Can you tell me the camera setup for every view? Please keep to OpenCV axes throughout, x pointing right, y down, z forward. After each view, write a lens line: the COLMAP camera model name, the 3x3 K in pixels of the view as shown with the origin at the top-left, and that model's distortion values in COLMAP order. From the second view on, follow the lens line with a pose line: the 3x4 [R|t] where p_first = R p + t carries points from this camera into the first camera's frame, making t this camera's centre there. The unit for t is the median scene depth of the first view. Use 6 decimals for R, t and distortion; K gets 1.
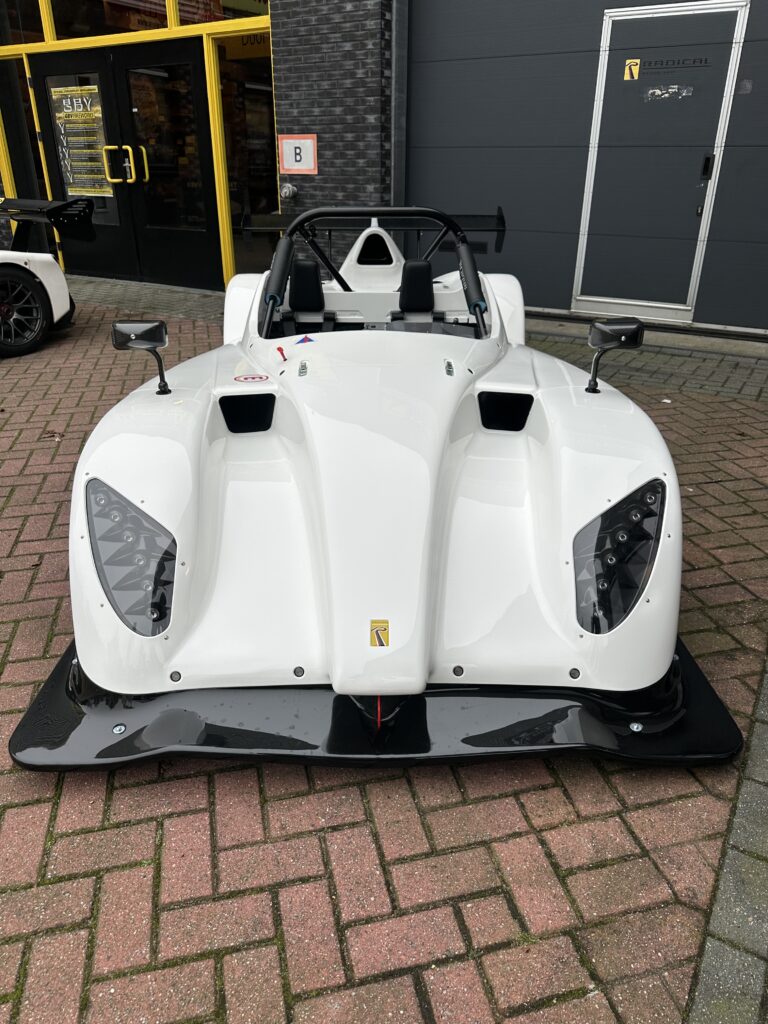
lens RADIAL K [[732.8, 0, 383.7], [0, 732.8, 516.0], [0, 0, 1]] dist [0.008649, -0.006890]
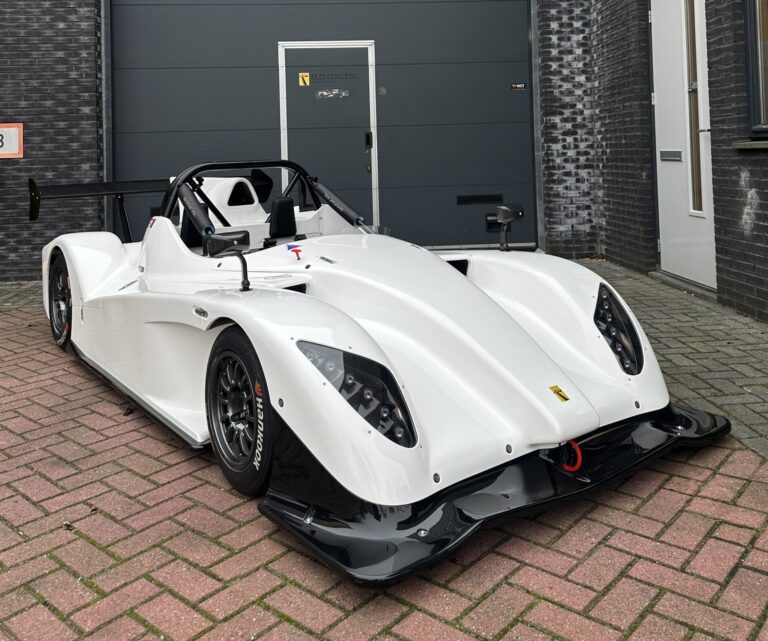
lens RADIAL K [[748.9, 0, 384.9], [0, 748.9, 134.9], [0, 0, 1]] dist [0.005309, -0.003561]
pose [[0.812782, -0.009802, 0.582485, -1.148533], [0.280109, 0.883272, -0.375992, 0.171953], [-0.510807, 0.468759, 0.720653, -0.120219]]
